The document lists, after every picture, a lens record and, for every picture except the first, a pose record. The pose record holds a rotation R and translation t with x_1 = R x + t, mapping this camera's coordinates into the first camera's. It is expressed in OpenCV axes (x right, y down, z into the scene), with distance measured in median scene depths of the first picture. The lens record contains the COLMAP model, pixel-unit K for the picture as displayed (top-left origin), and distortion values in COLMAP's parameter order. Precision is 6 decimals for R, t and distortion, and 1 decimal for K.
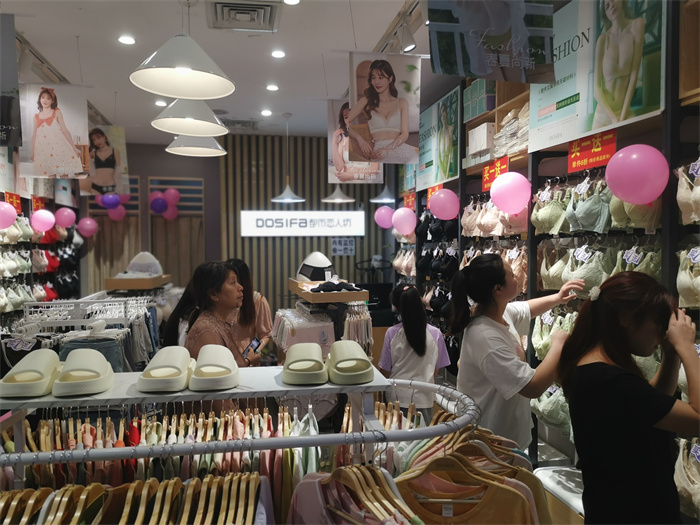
lens RADIAL K [[542.6, 0, 349.2], [0, 542.6, 259.1], [0, 0, 1]] dist [0.096081, -0.122570]
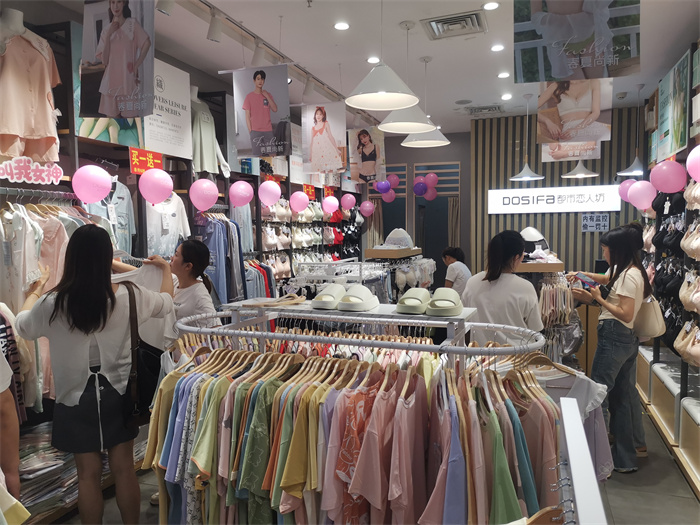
lens RADIAL K [[544.0, 0, 350.0], [0, 544.0, 262.5], [0, 0, 1]] dist [0.100379, -0.128847]
pose [[0.864044, 0.030150, -0.502513, 0.149593], [-0.007368, 0.998855, 0.047261, 0.006461], [0.503363, -0.037133, 0.863277, -0.100796]]
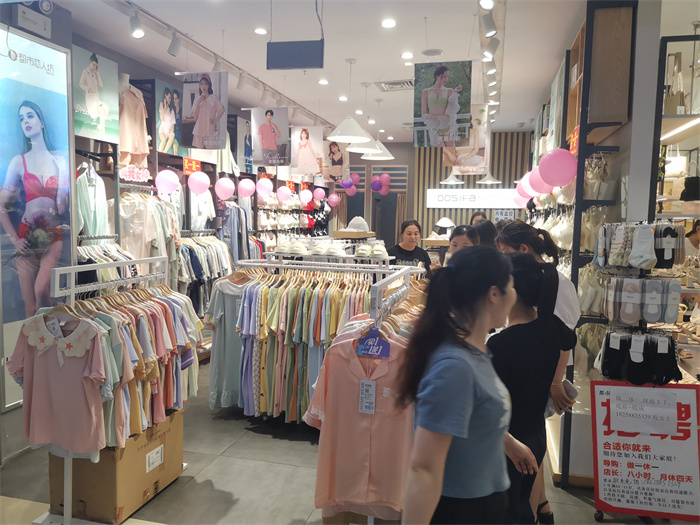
lens RADIAL K [[551.8, 0, 348.3], [0, 551.8, 258.5], [0, 0, 1]] dist [0.100628, -0.124632]
pose [[0.896170, 0.056282, -0.440127, 0.340494], [-0.034740, 0.997778, 0.056857, 0.019788], [0.442349, -0.035663, 0.896133, -0.497185]]
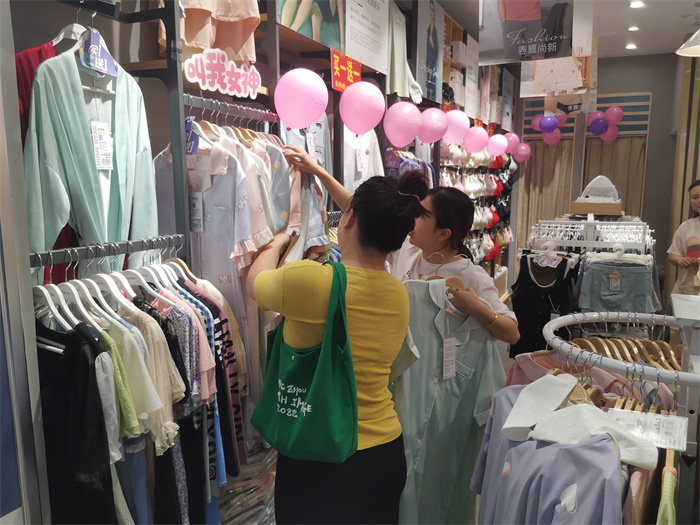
lens RADIAL K [[542.6, 0, 349.2], [0, 542.6, 259.1], [0, 0, 1]] dist [0.096081, -0.122570]
pose [[0.800266, 0.095299, -0.592024, -0.159205], [-0.020688, 0.991091, 0.131573, 0.014149], [0.599288, -0.093046, 0.795108, -0.012831]]
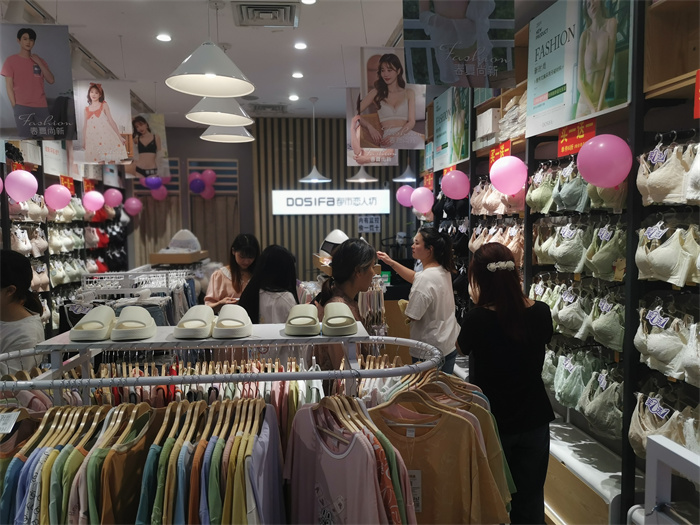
lens RADIAL K [[544.0, 0, 350.0], [0, 544.0, 262.5], [0, 0, 1]] dist [0.100379, -0.128847]
pose [[0.997592, 0.002208, -0.069324, 0.034804], [0.001209, 0.998787, 0.049215, -0.001046], [0.069349, -0.049180, 0.996379, -0.074432]]
